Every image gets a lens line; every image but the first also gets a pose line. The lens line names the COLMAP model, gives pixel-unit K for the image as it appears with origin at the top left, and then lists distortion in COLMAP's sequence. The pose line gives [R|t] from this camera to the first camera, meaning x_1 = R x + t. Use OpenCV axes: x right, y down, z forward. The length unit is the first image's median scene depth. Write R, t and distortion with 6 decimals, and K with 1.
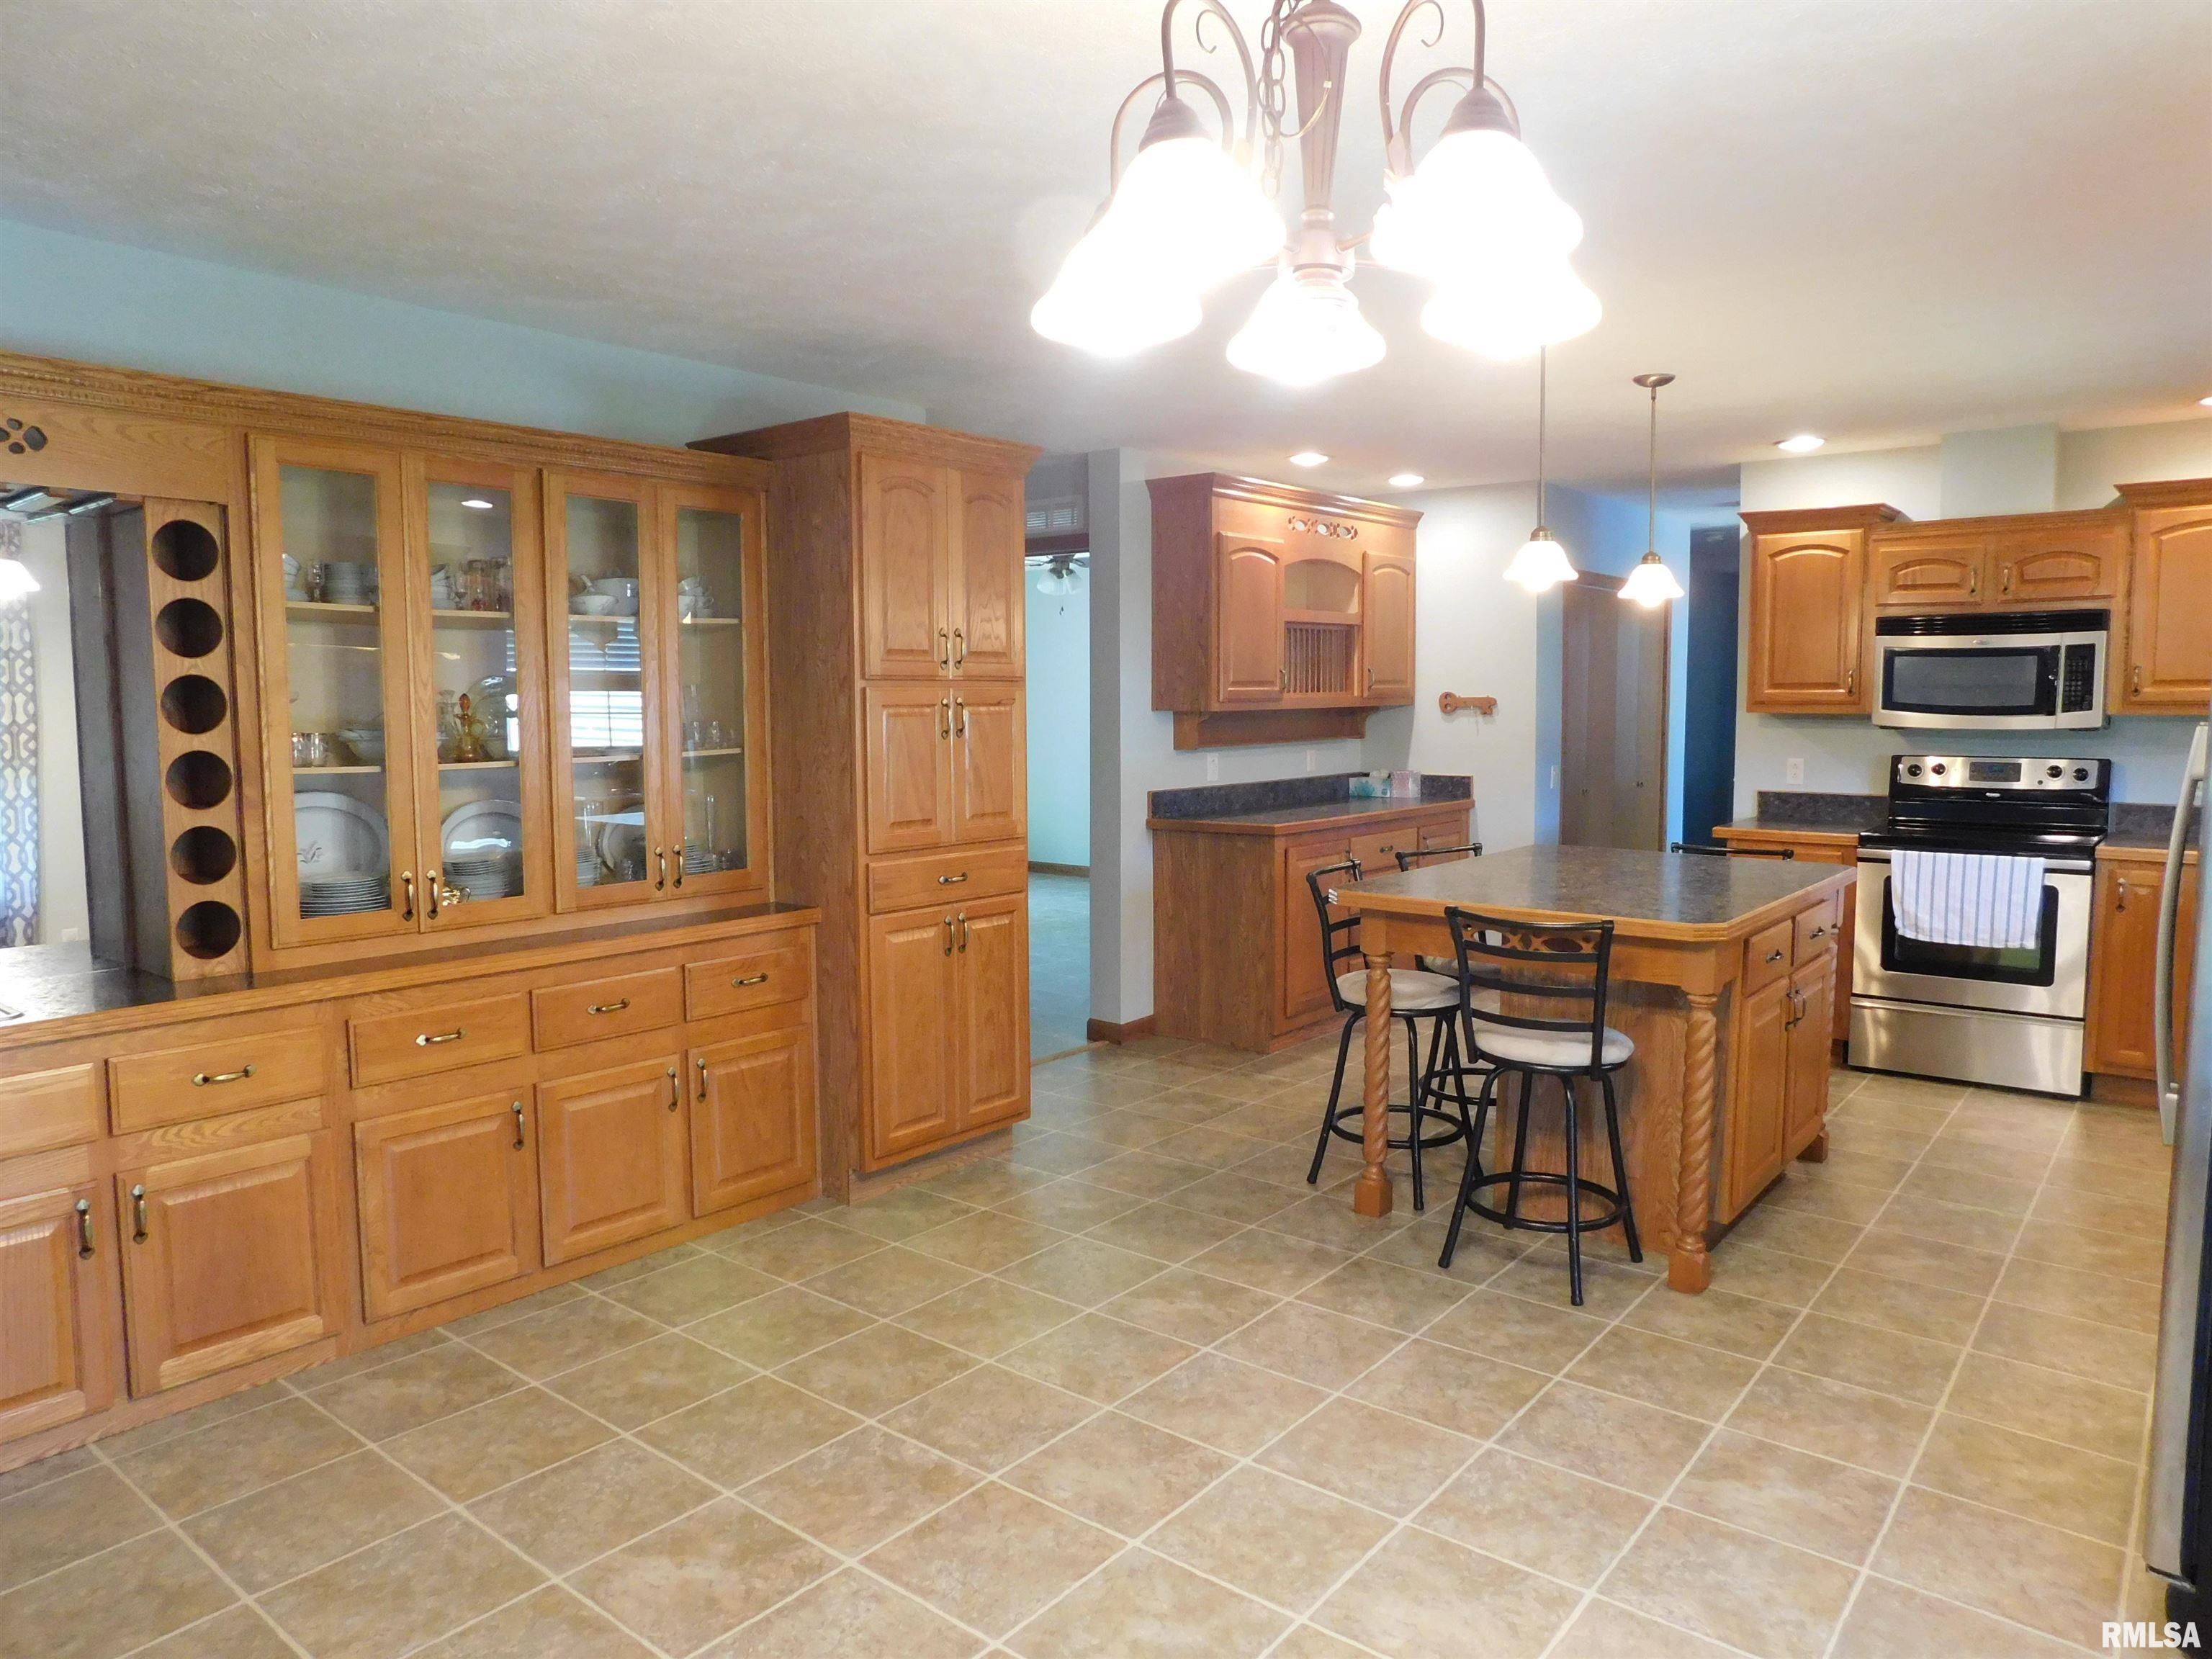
lens RADIAL K [[1457.6, 0, 1108.0], [0, 1457.6, 794.8], [0, 0, 1]] dist [-0.056621, 0.038867]
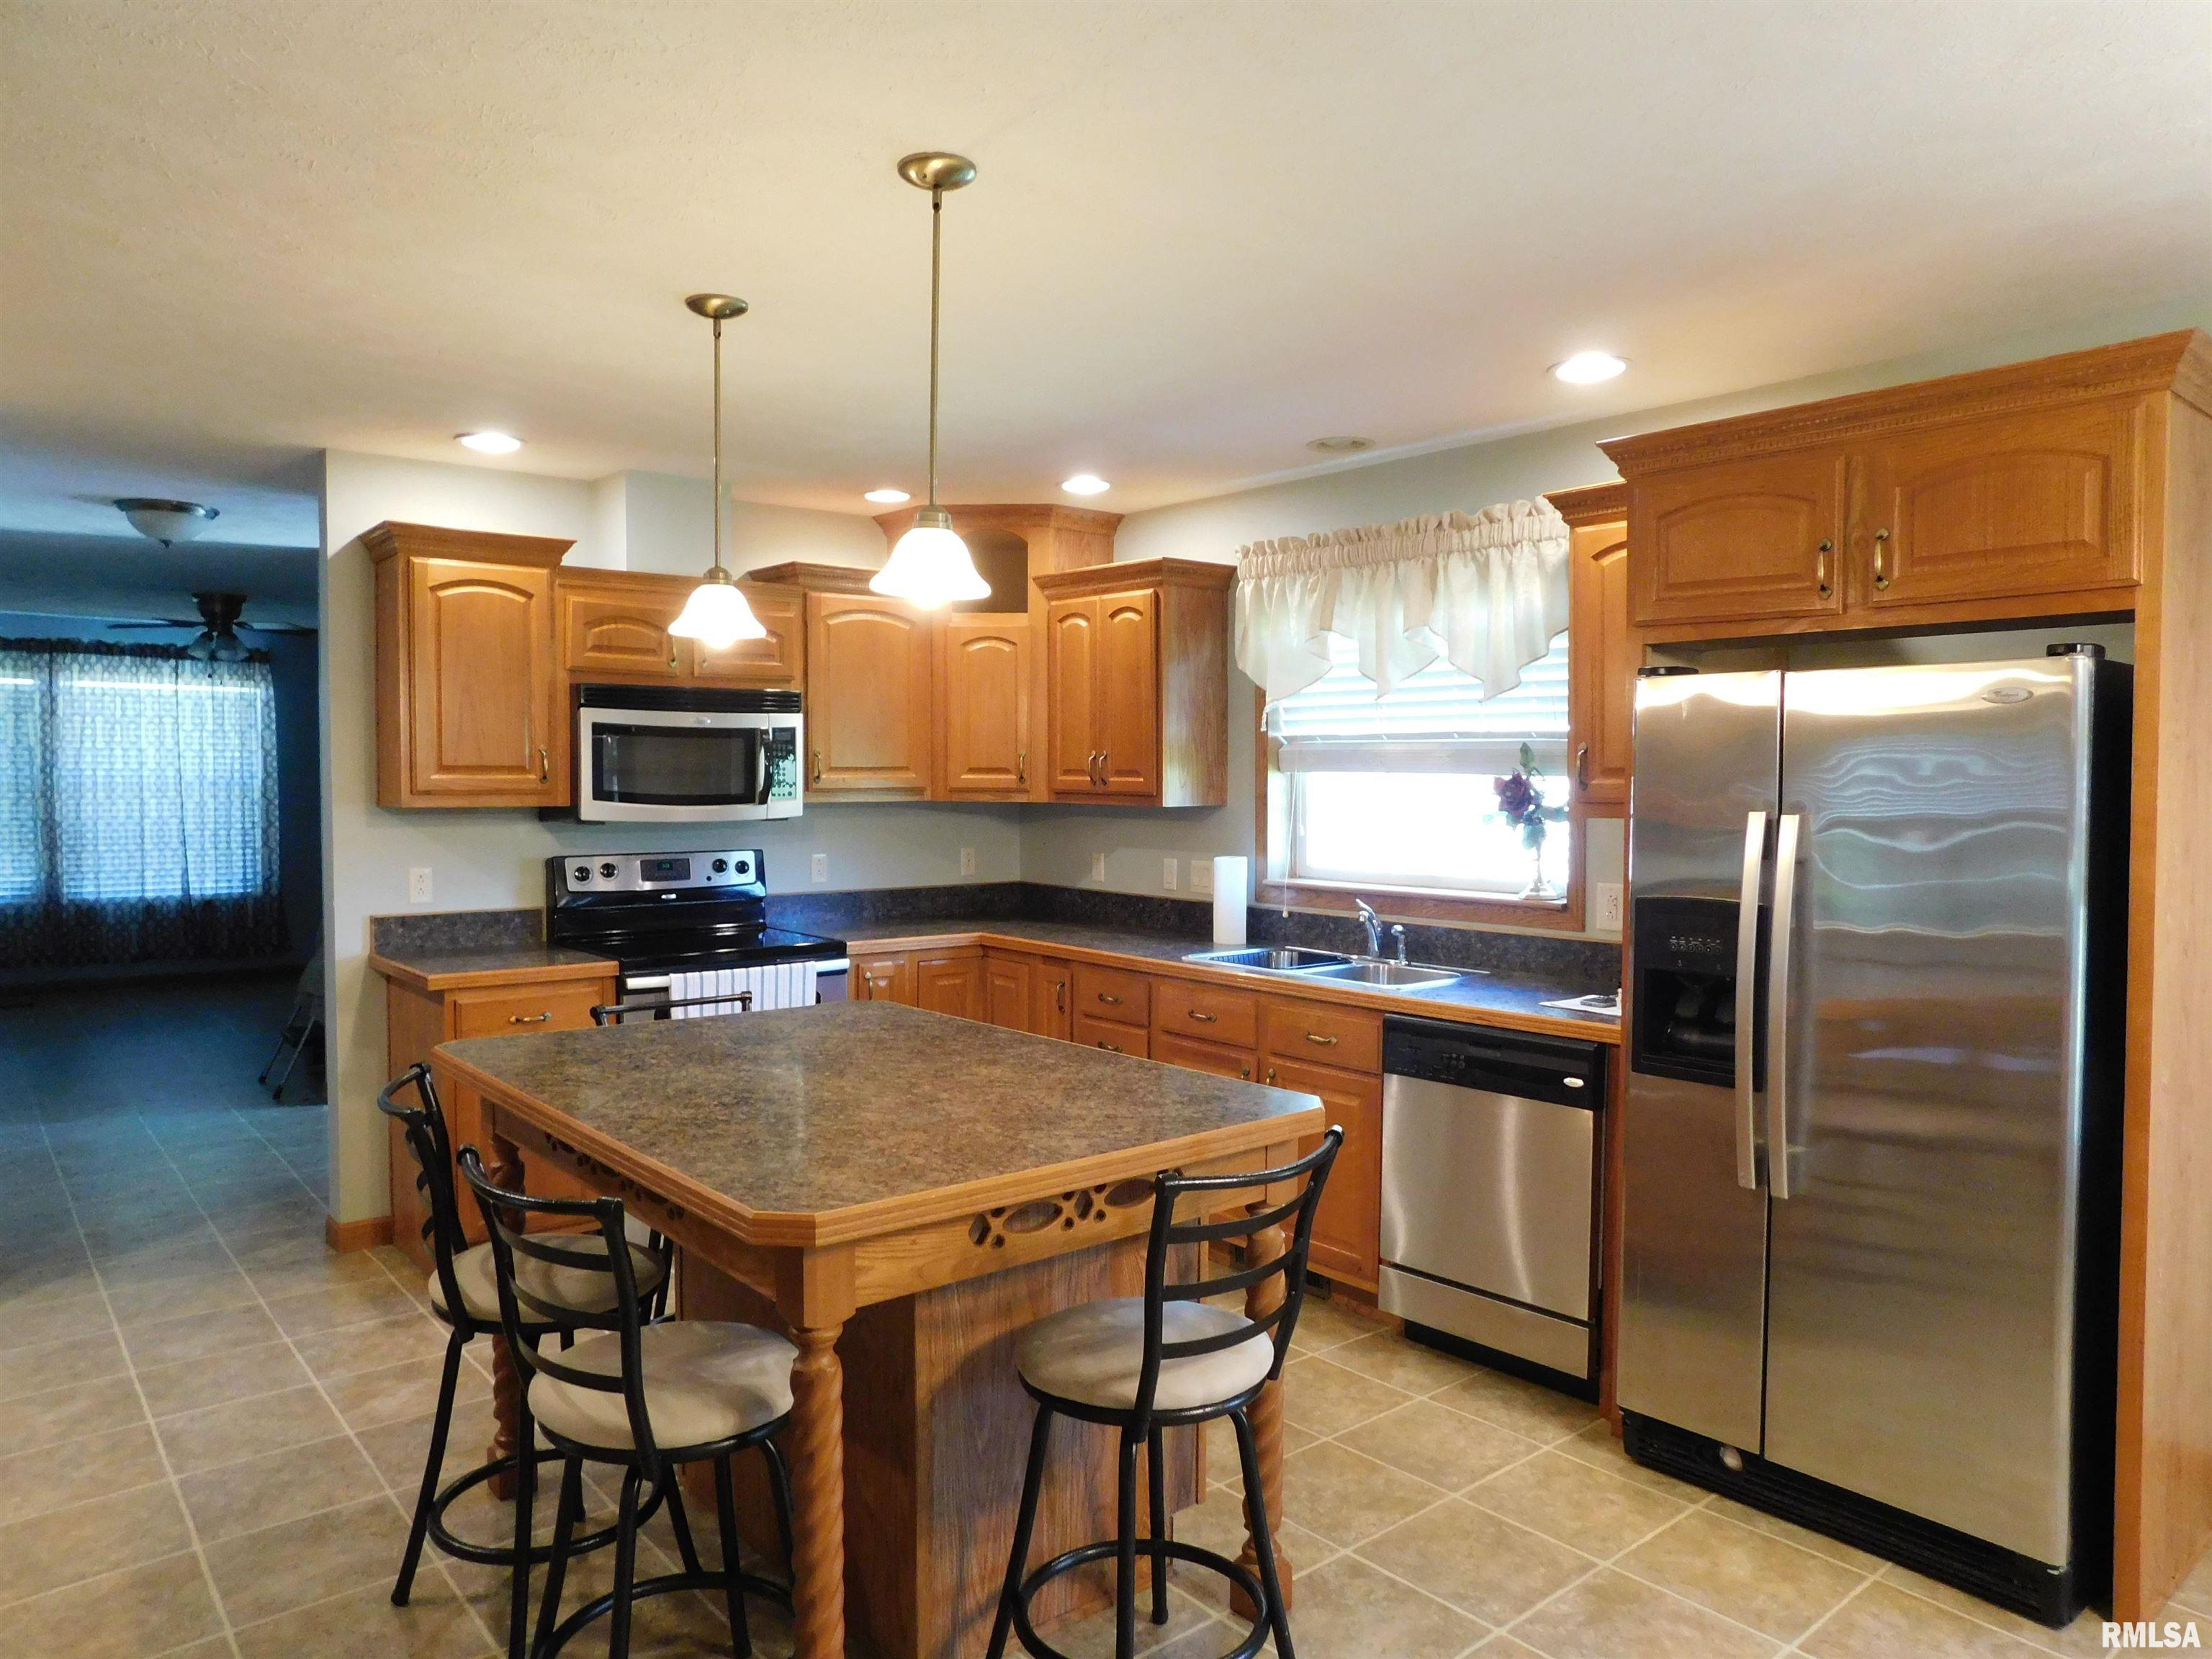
lens RADIAL K [[1457.6, 0, 1100.0], [0, 1457.6, 831.1], [0, 0, 1]] dist [-0.056621, 0.038867]
pose [[0.190306, -0.033907, 0.981139, -0.222341], [0.058451, 0.998022, 0.023153, -0.052386], [-0.979983, 0.052942, 0.191911, 0.681383]]
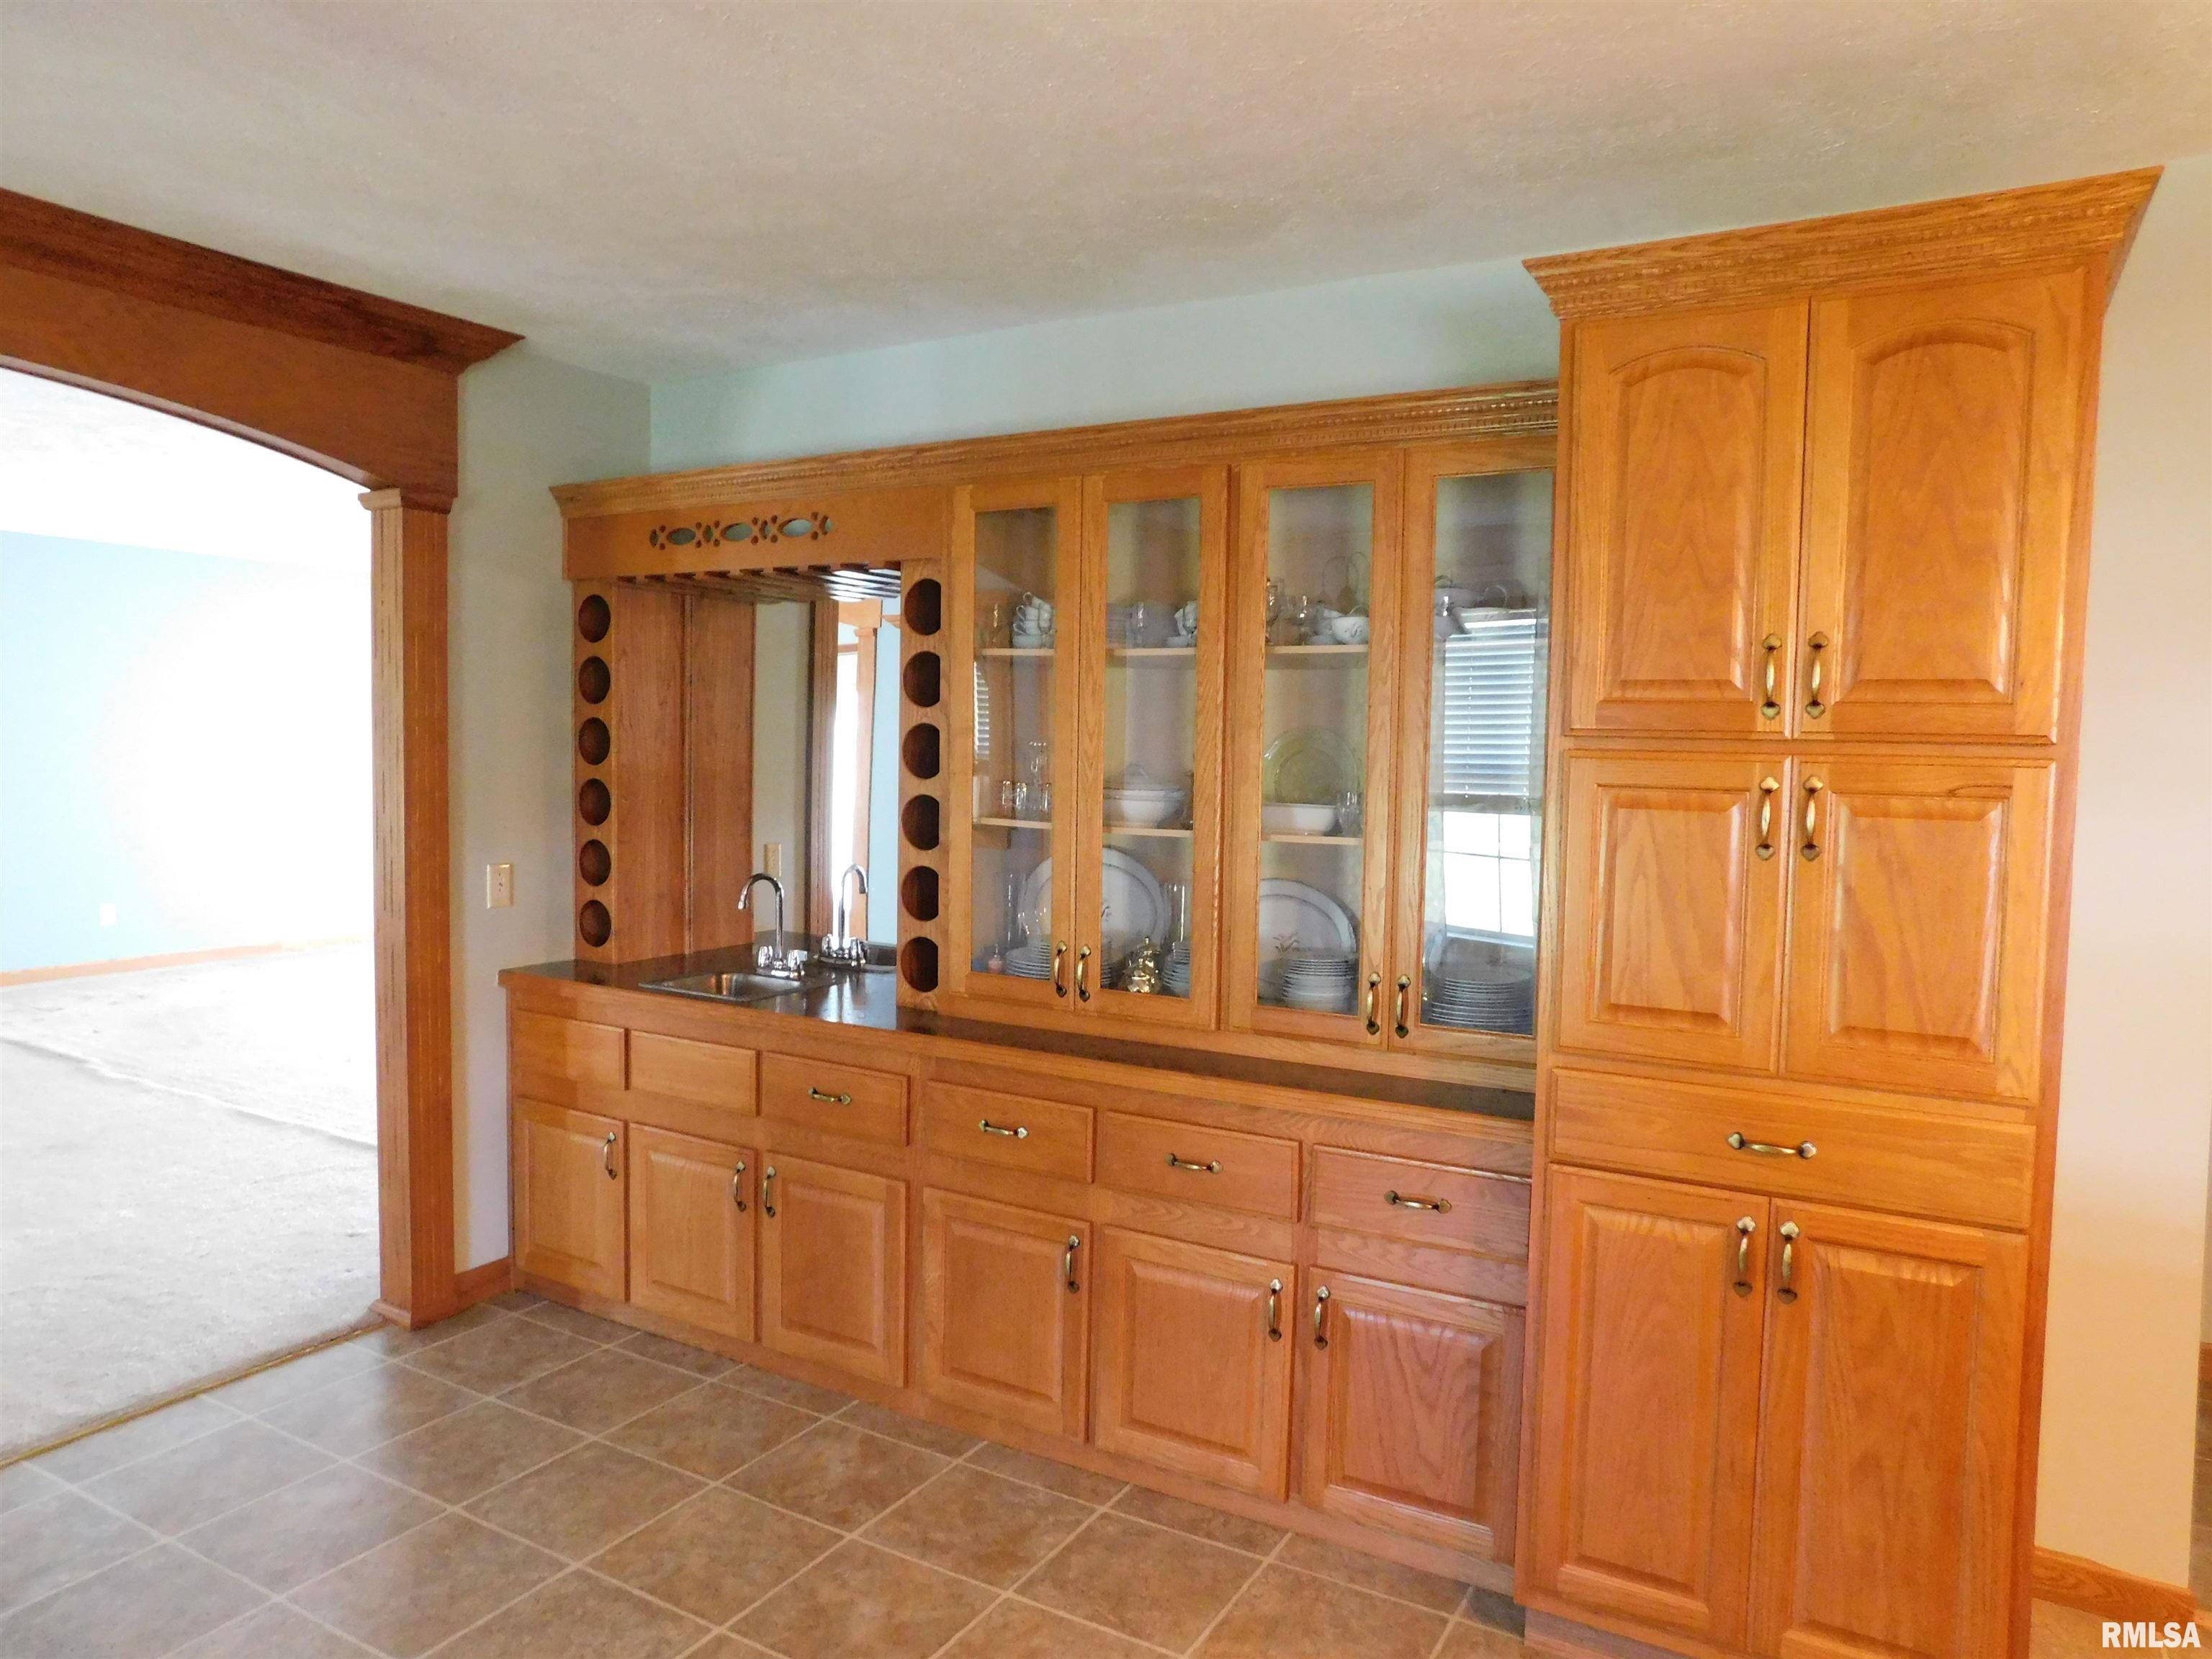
lens RADIAL K [[1457.6, 0, 1079.0], [0, 1457.6, 815.5], [0, 0, 1]] dist [-0.056621, 0.038867]
pose [[0.159998, 0.063036, -0.985103, 0.321179], [-0.083565, 0.995241, 0.050113, -0.056824], [0.983574, 0.074302, 0.164504, 0.674418]]
